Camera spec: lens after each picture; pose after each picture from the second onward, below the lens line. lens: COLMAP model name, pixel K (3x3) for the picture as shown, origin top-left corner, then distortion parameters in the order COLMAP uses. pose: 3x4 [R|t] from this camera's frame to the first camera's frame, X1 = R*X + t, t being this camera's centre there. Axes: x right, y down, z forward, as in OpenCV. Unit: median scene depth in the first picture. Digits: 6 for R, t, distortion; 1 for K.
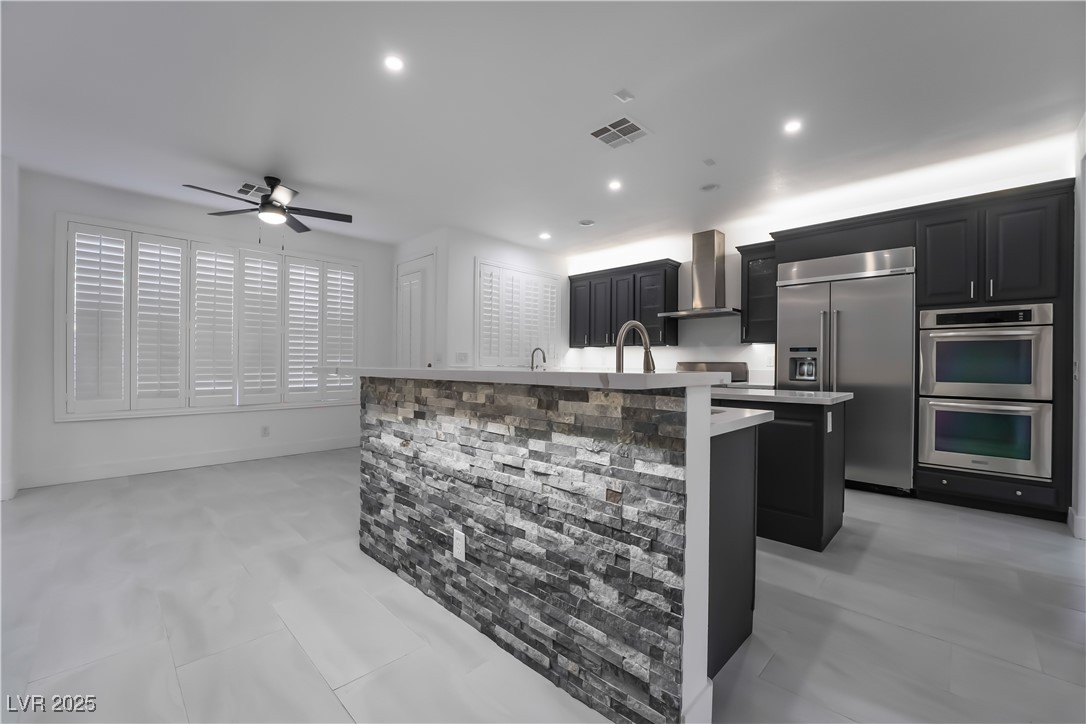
lens RADIAL K [[443.4, 0, 543.0], [0, 443.4, 362.0], [0, 0, 1]] dist [-0.016511, -0.000178]
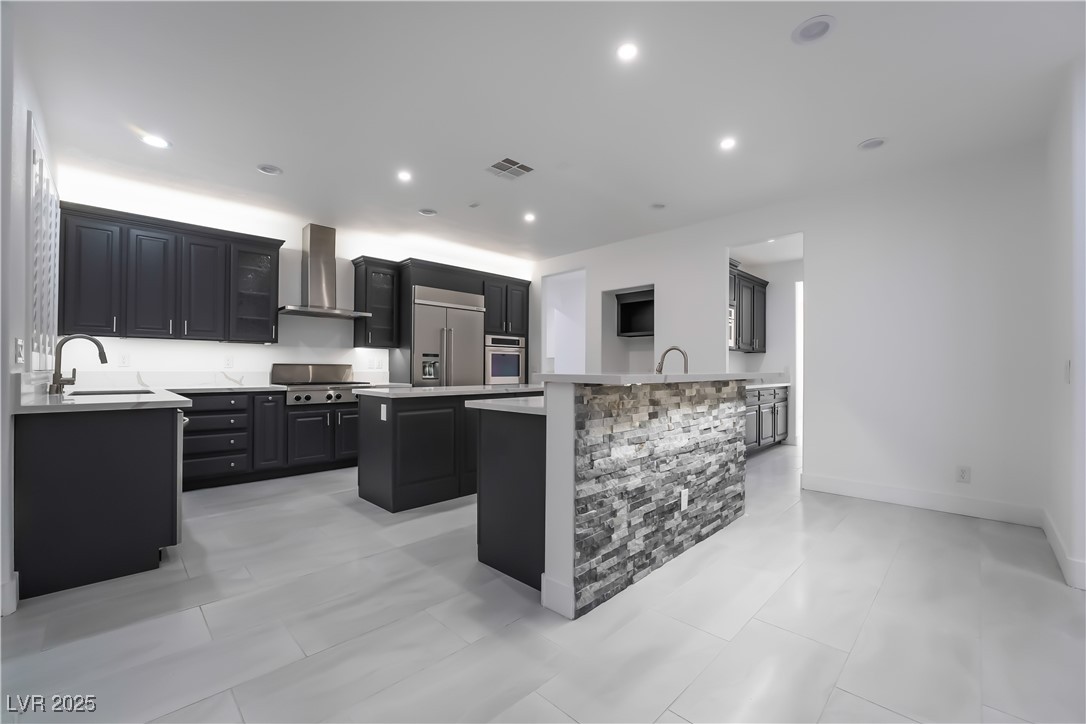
lens RADIAL K [[443.4, 0, 543.0], [0, 443.4, 362.0], [0, 0, 1]] dist [-0.016511, -0.000178]
pose [[0.003209, 0.006951, 0.999971, -1.387680], [-0.009759, 0.999928, -0.006919, -0.004882], [-0.999947, -0.009737, 0.003276, 1.263423]]
